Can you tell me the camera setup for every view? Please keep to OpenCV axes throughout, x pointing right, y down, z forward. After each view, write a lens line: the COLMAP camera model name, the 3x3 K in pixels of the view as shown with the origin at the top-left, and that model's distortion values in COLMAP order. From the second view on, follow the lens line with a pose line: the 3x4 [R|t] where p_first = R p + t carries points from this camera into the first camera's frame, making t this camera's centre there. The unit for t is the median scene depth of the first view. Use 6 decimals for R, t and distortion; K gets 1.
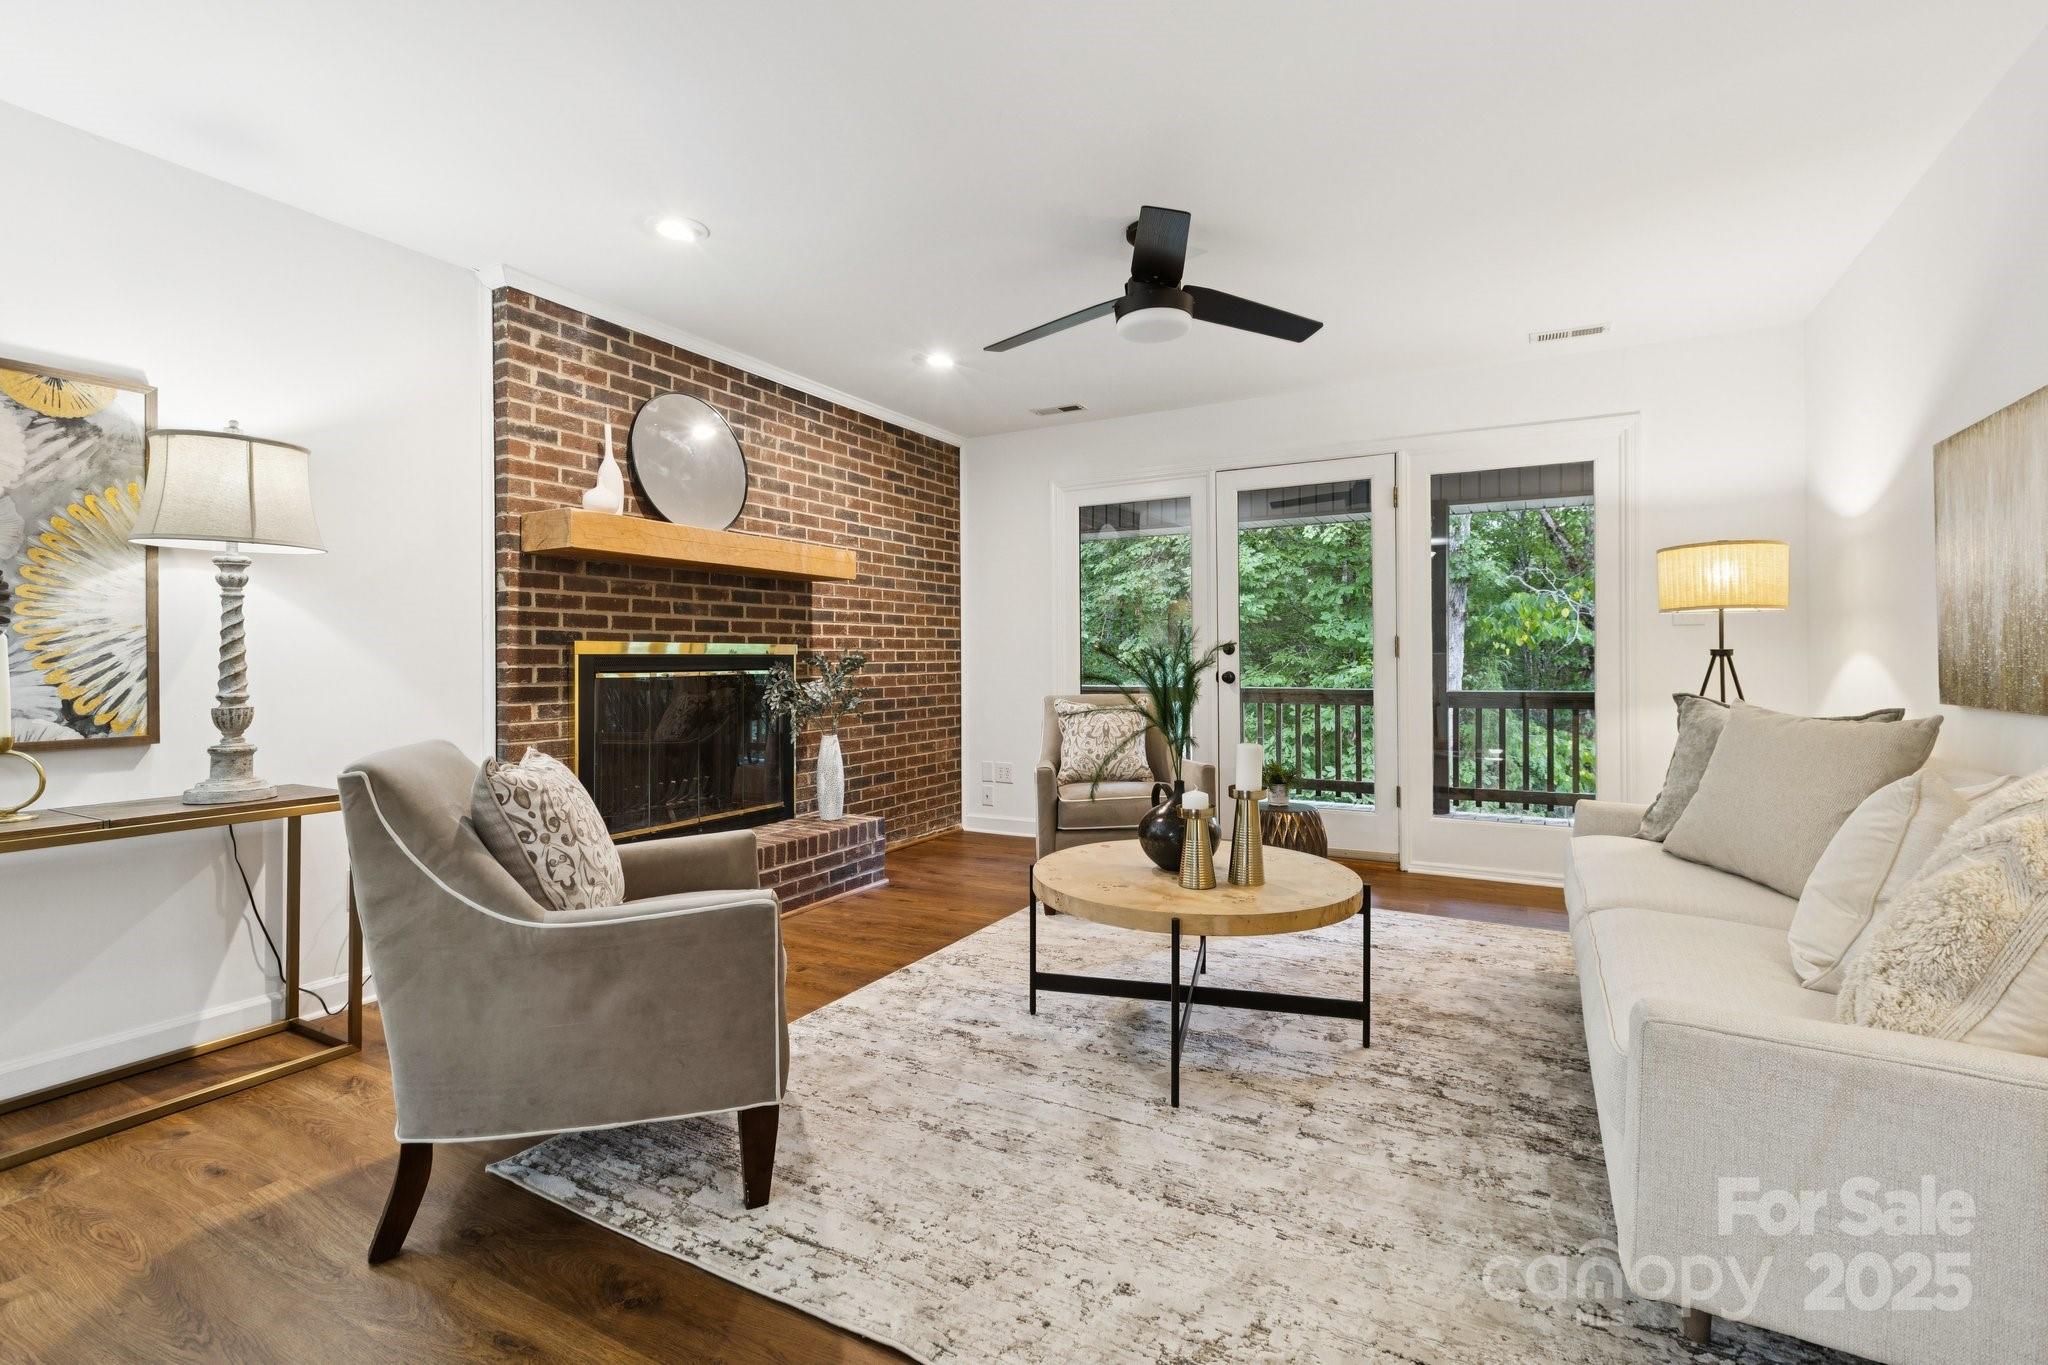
lens RADIAL K [[931.6, 0, 1015.5], [0, 931.6, 645.0], [0, 0, 1]] dist [0.004998, 0.000303]
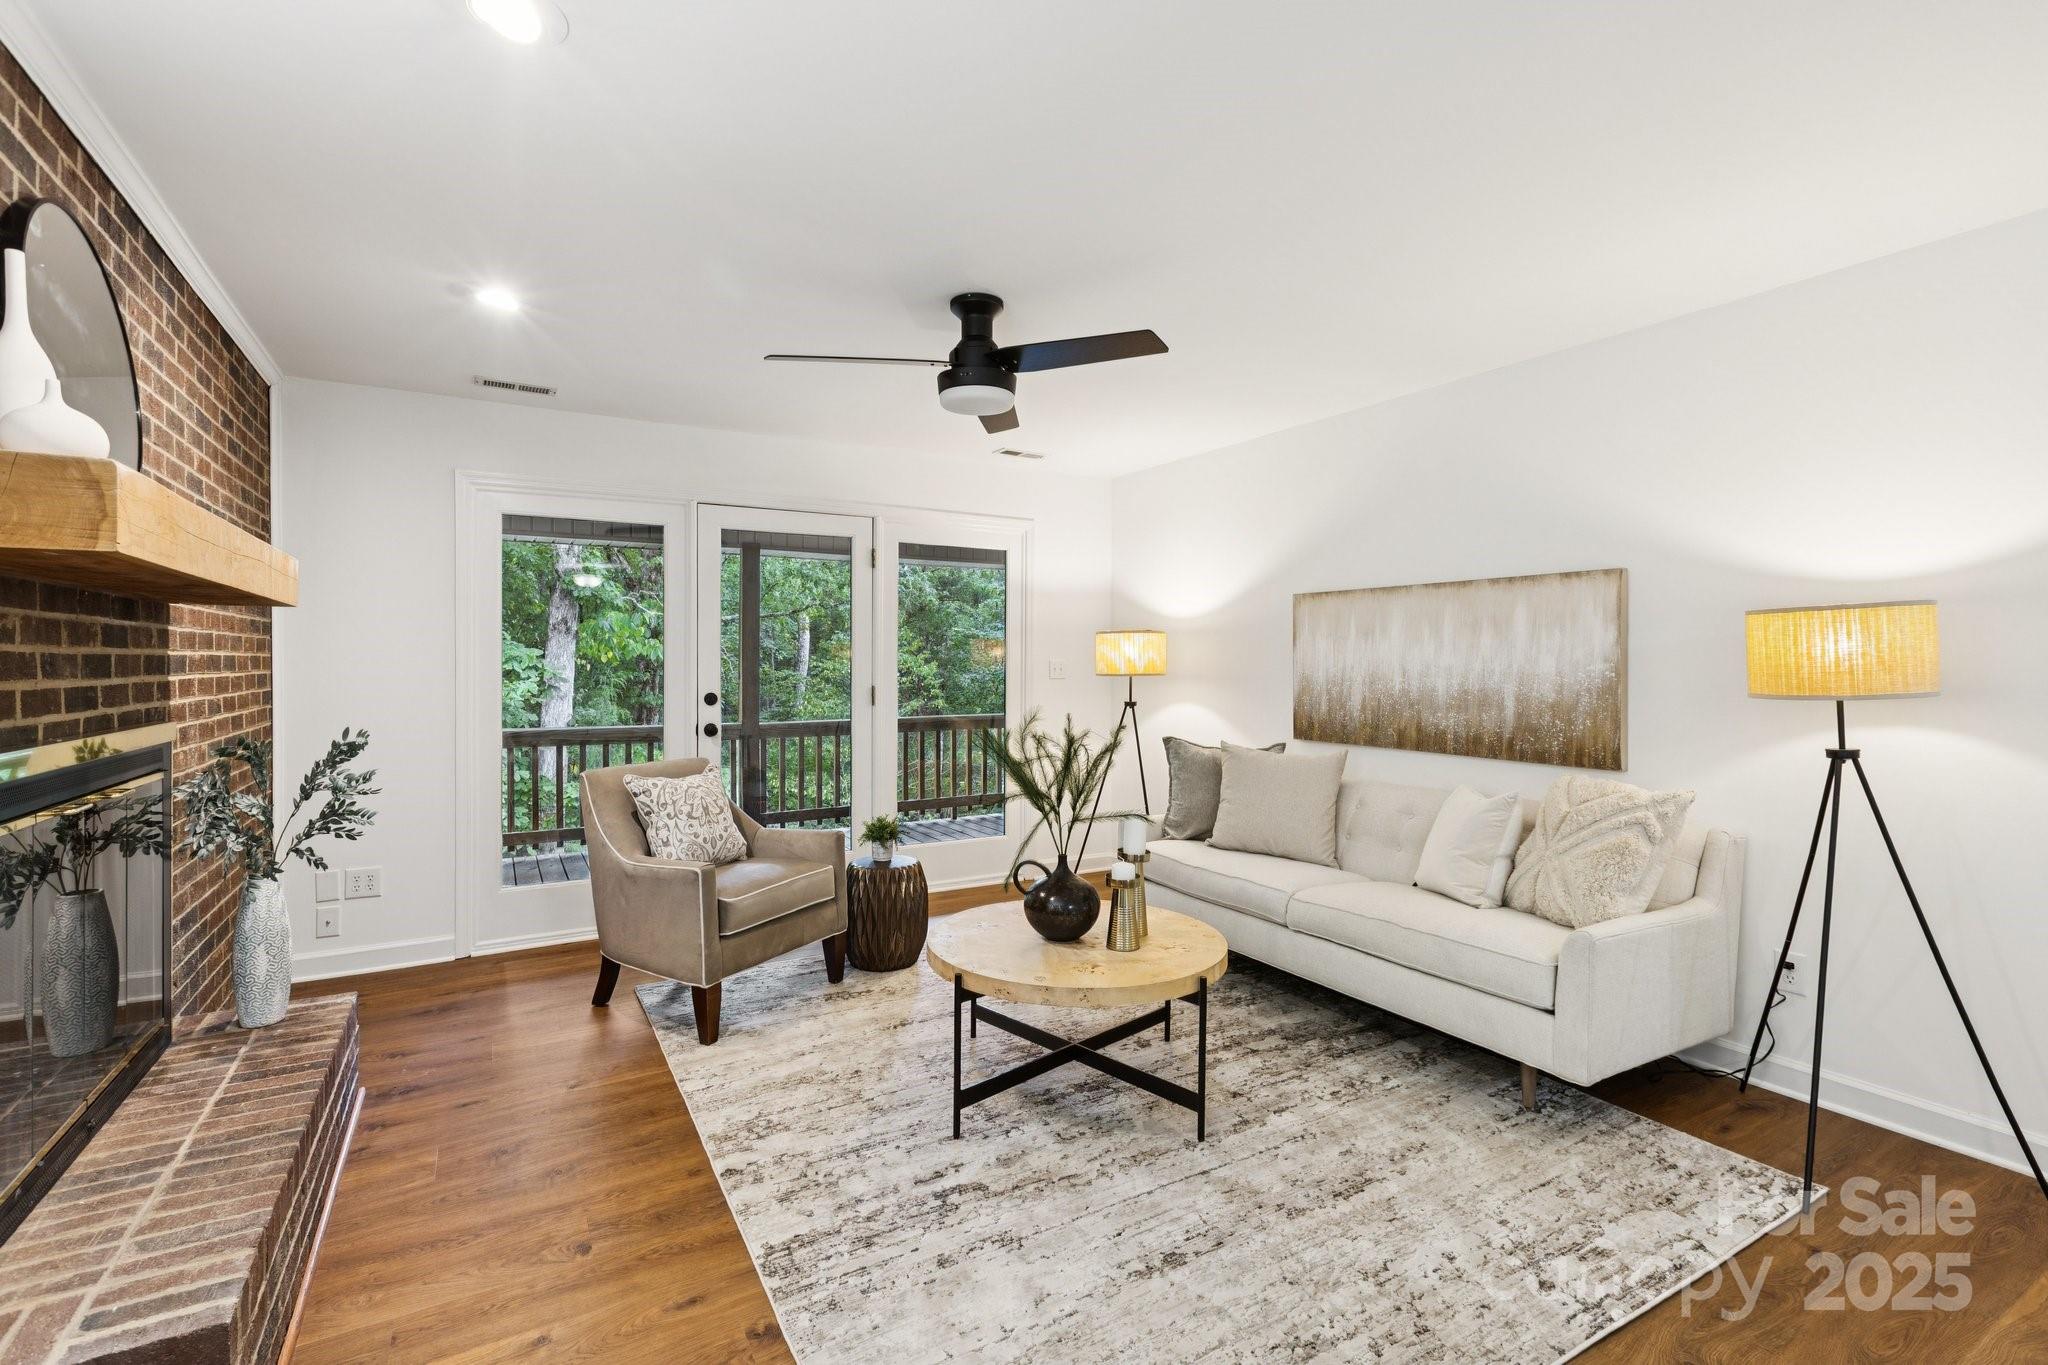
lens RADIAL K [[931.6, 0, 1024.9], [0, 931.6, 660.6], [0, 0, 1]] dist [0.004998, 0.000303]
pose [[0.506667, 0.007669, 0.862108, -0.625686], [-0.017776, 0.999841, 0.001553, -0.062389], [-0.861959, -0.016112, 0.506722, 0.414018]]
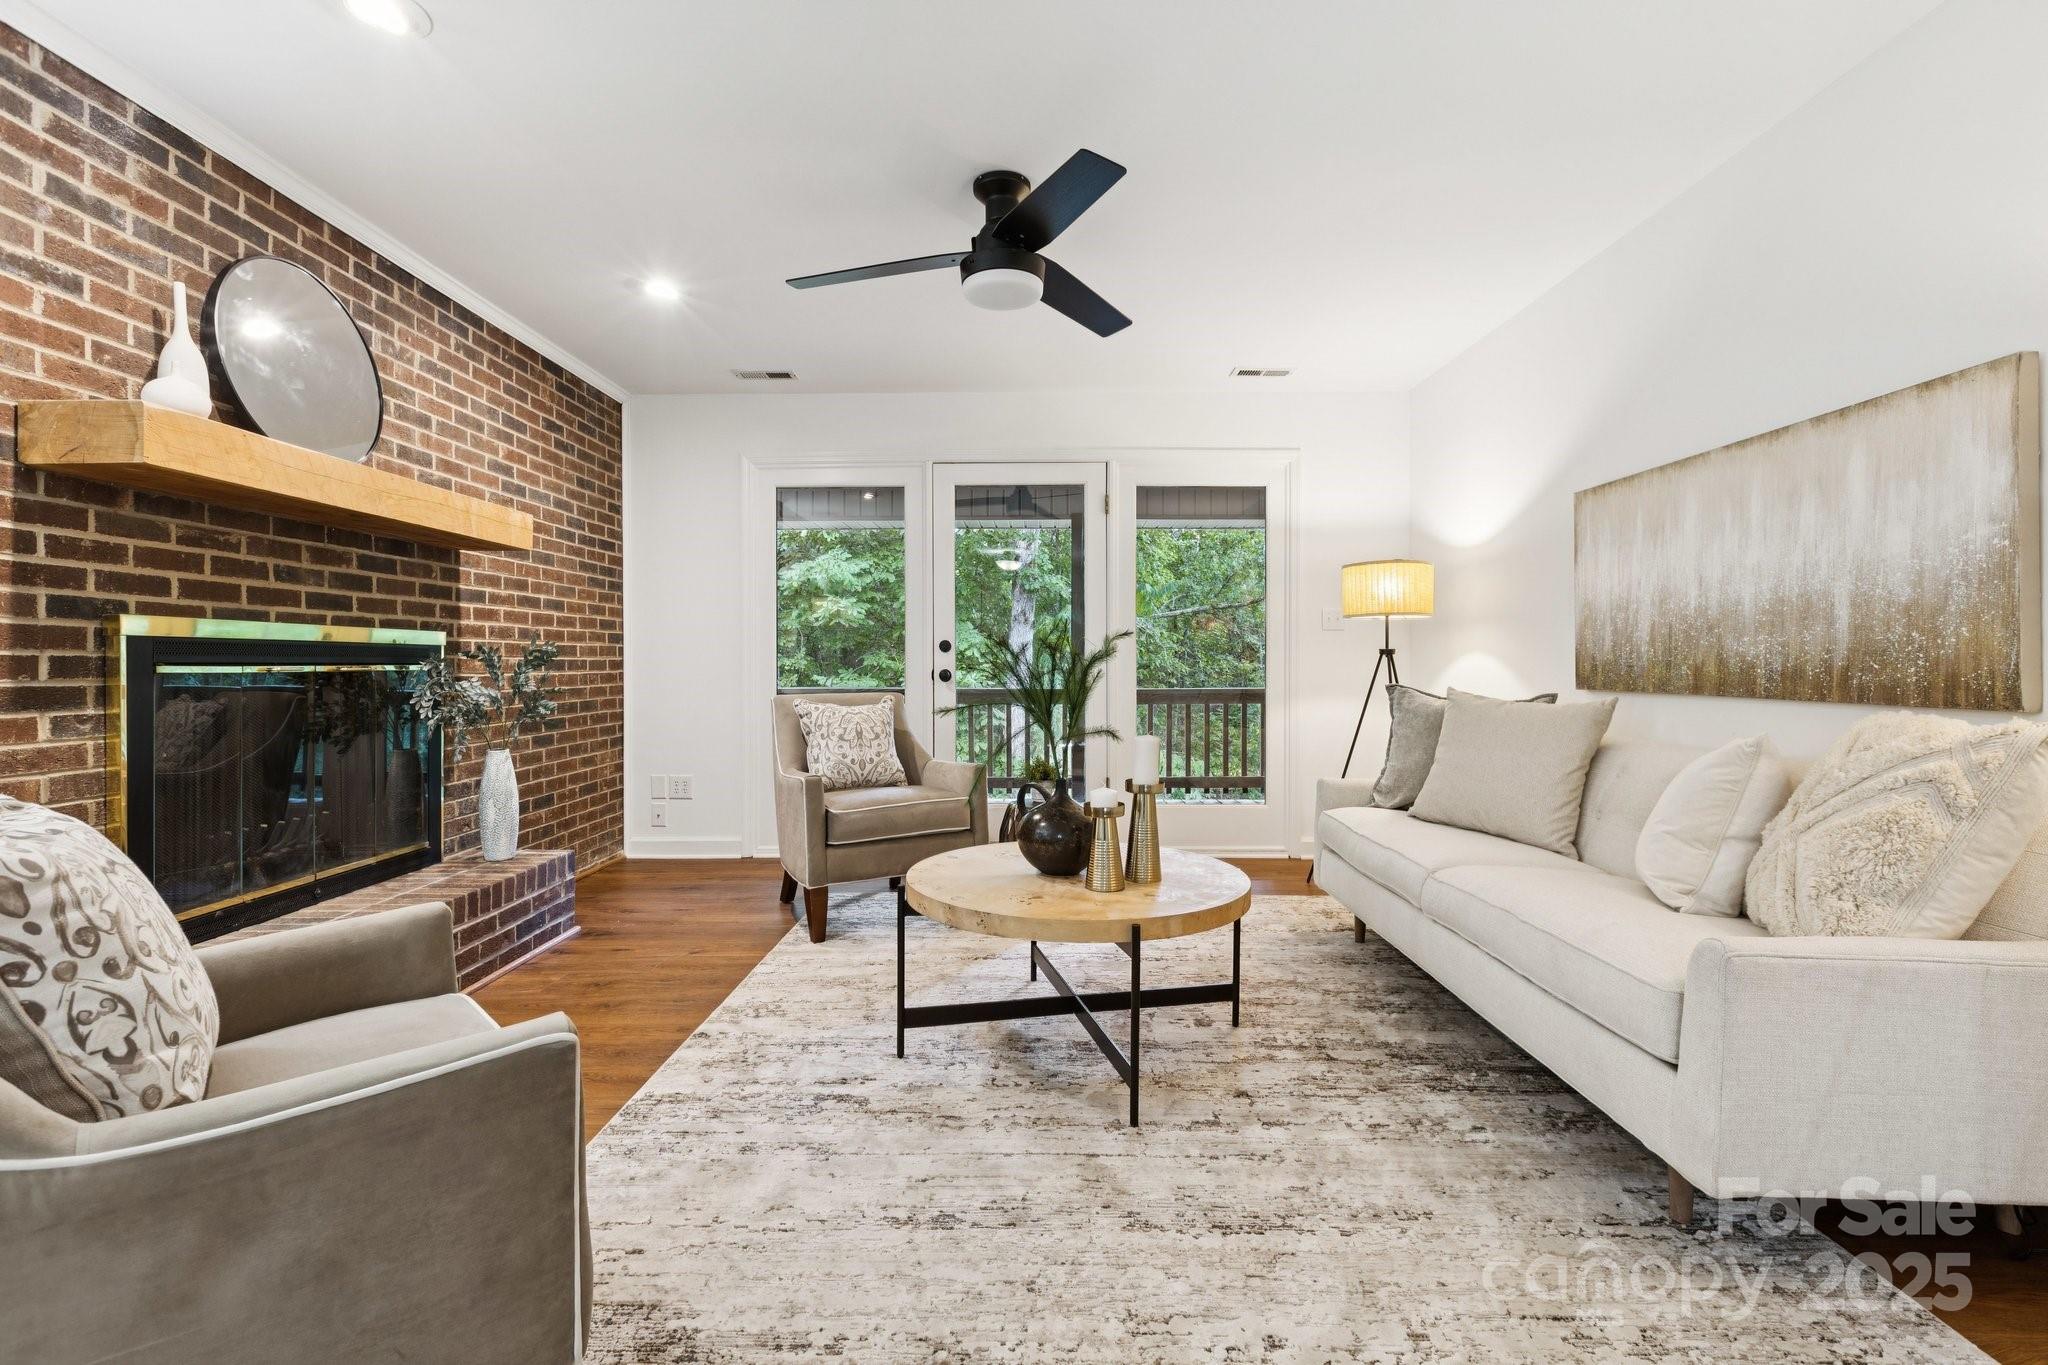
lens RADIAL K [[931.6, 0, 1018.6], [0, 931.6, 660.9], [0, 0, 1]] dist [0.004998, 0.000303]
pose [[0.881982, 0.006467, 0.471239, -0.250487], [-0.011664, 0.999899, 0.008107, 0.016147], [-0.471139, -0.012647, 0.881968, 0.160489]]
